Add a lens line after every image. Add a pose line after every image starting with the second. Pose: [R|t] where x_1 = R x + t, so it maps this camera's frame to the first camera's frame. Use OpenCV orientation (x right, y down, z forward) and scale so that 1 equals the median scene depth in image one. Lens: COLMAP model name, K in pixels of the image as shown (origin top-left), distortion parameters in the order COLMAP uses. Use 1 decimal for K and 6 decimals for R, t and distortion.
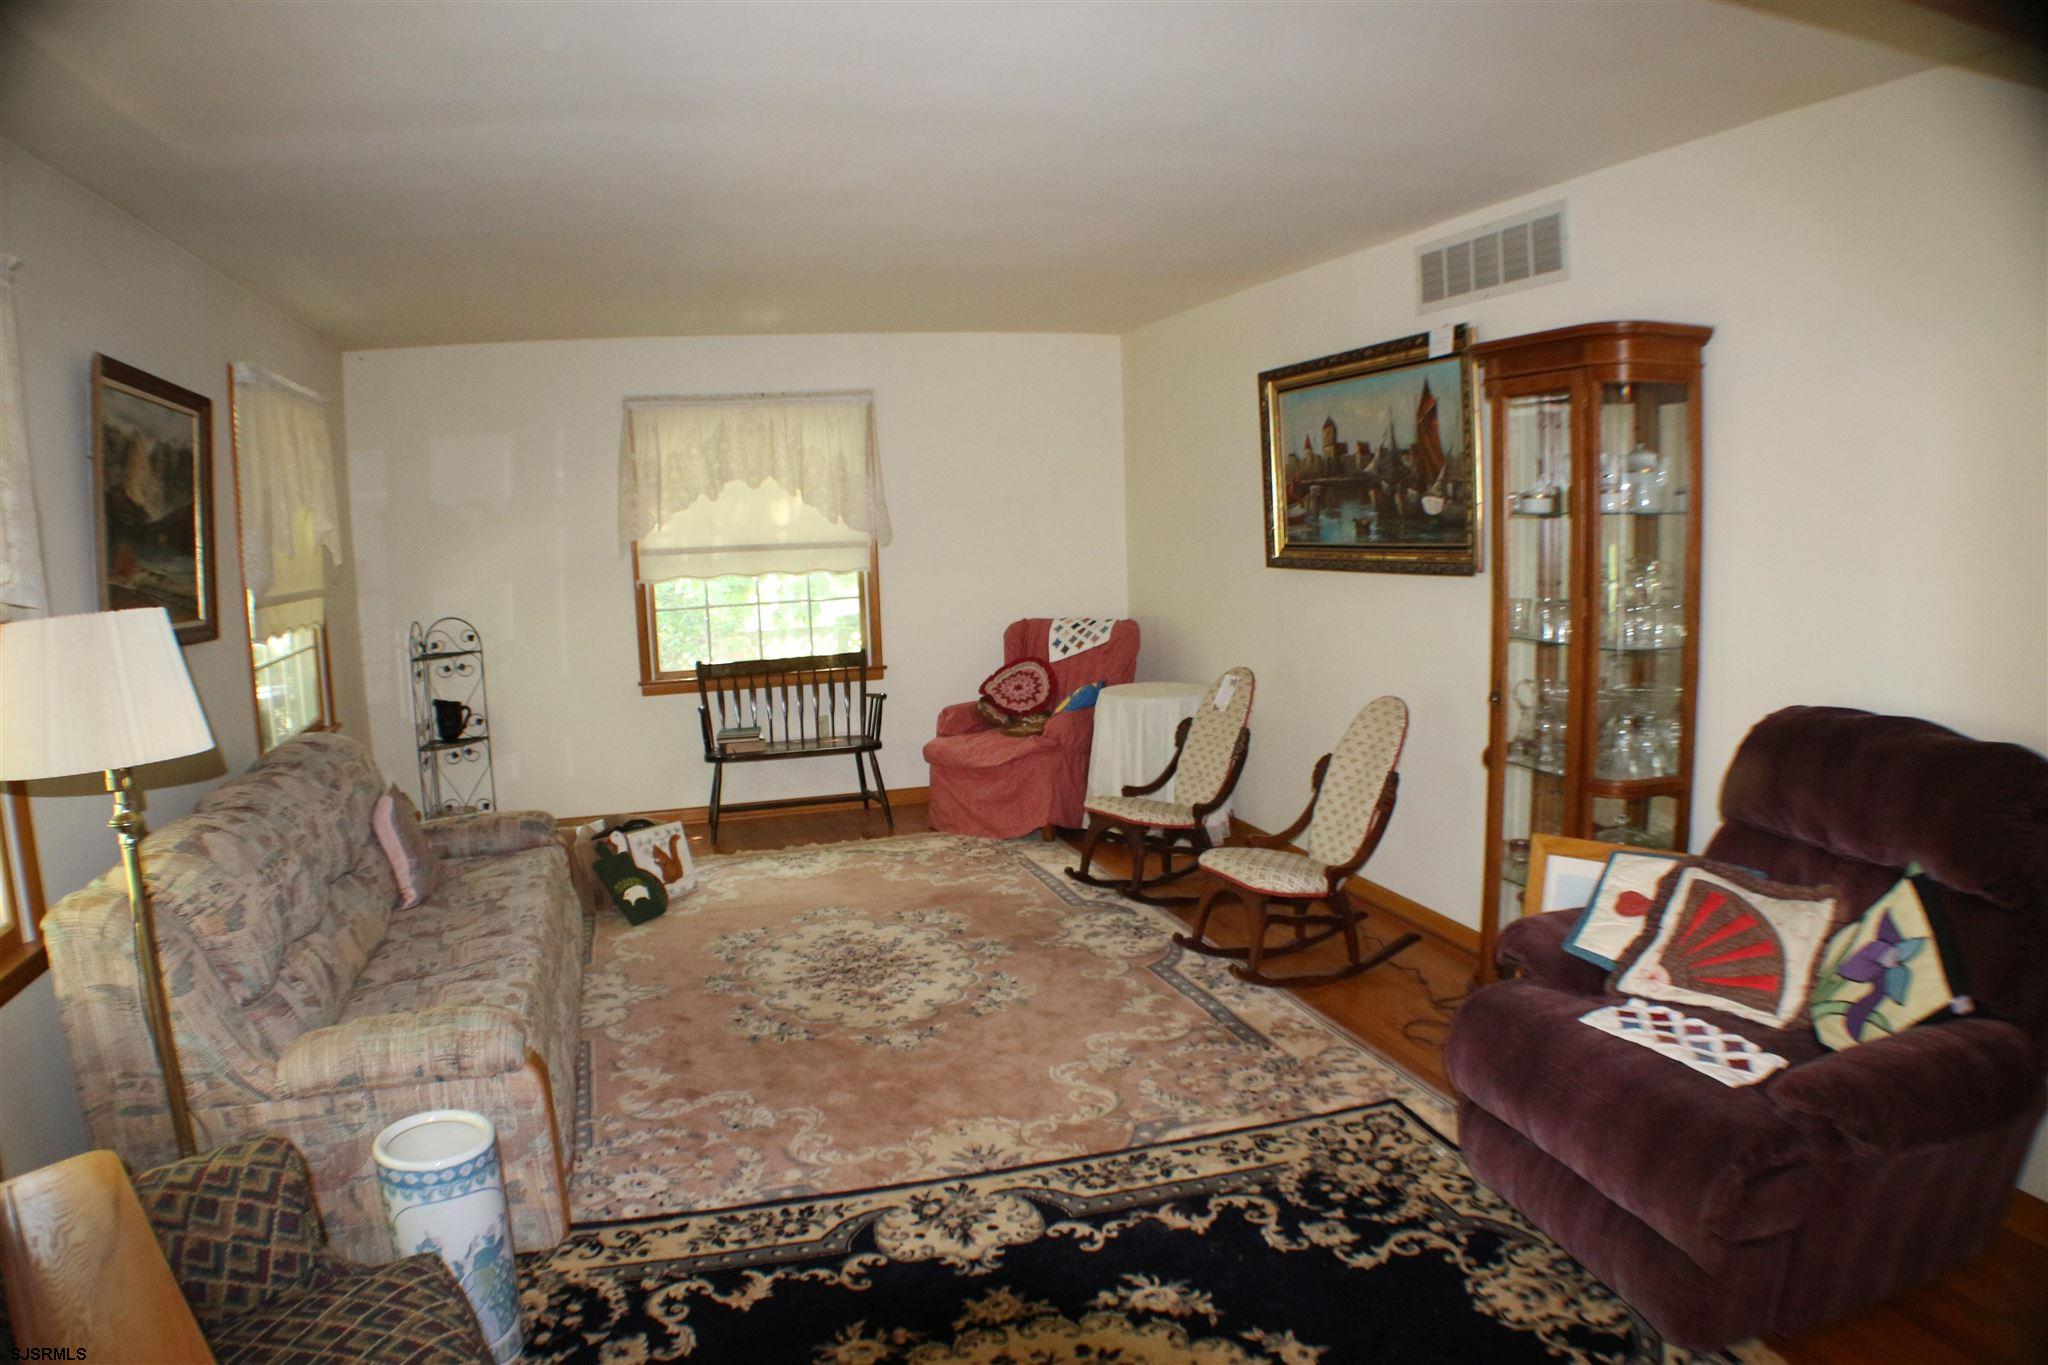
lens RADIAL K [[1294.7, 0, 1024.0], [0, 1294.7, 682.5], [0, 0, 1]] dist [-0.226181, 0.065793]
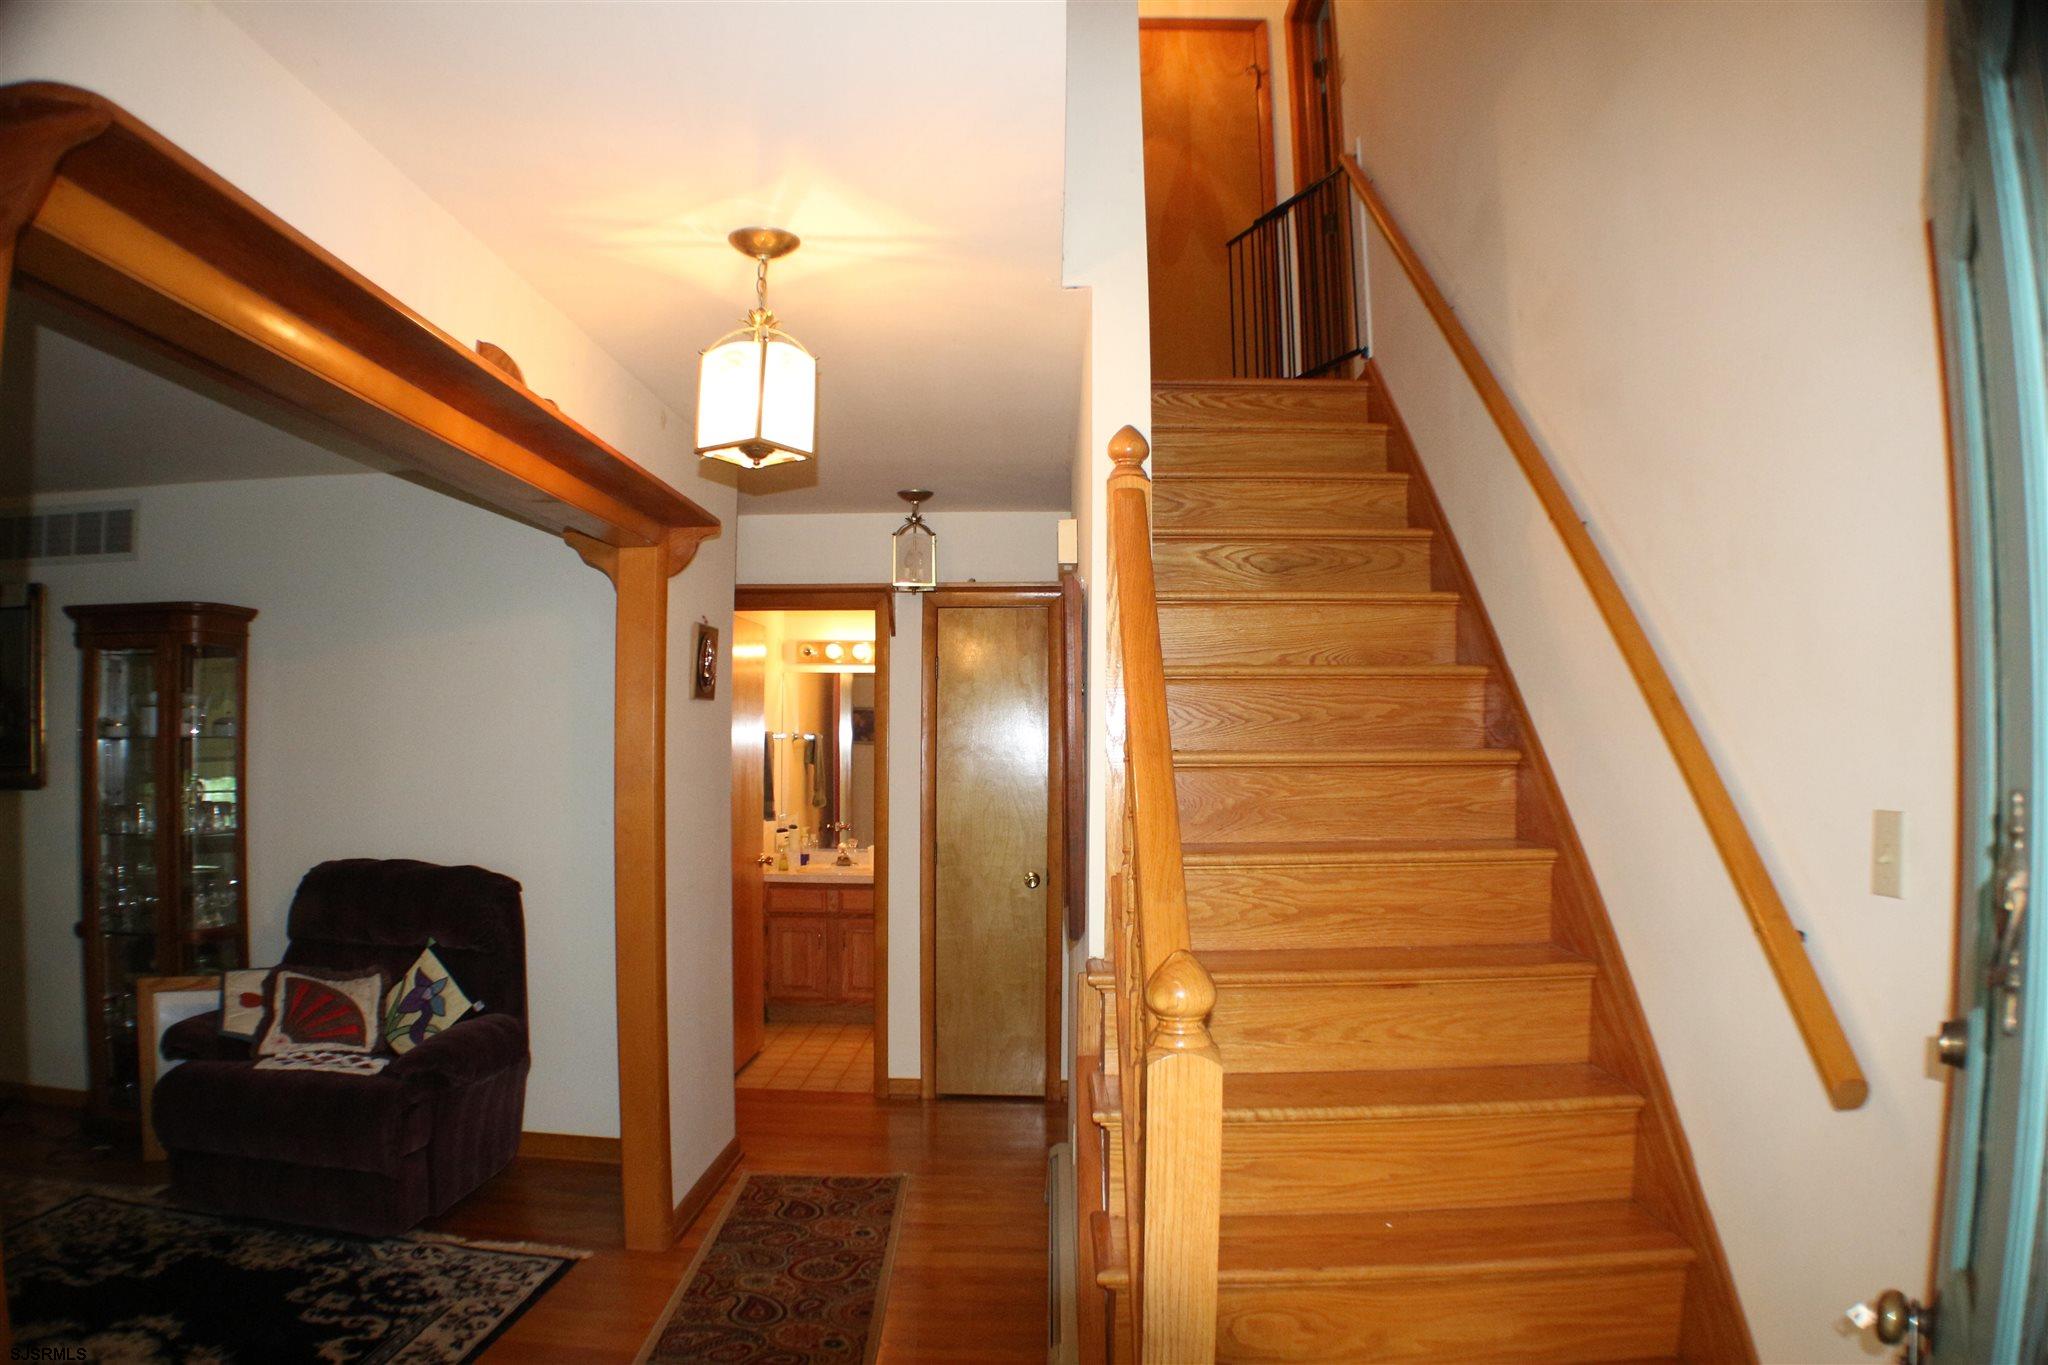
lens RADIAL K [[1294.7, 0, 1024.0], [0, 1294.7, 682.5], [0, 0, 1]] dist [-0.226181, 0.065793]
pose [[0.300849, 0.065942, 0.951389, -0.624000], [0.120738, 0.986946, -0.106586, 0.070809], [-0.945998, 0.146936, 0.288960, -0.369670]]
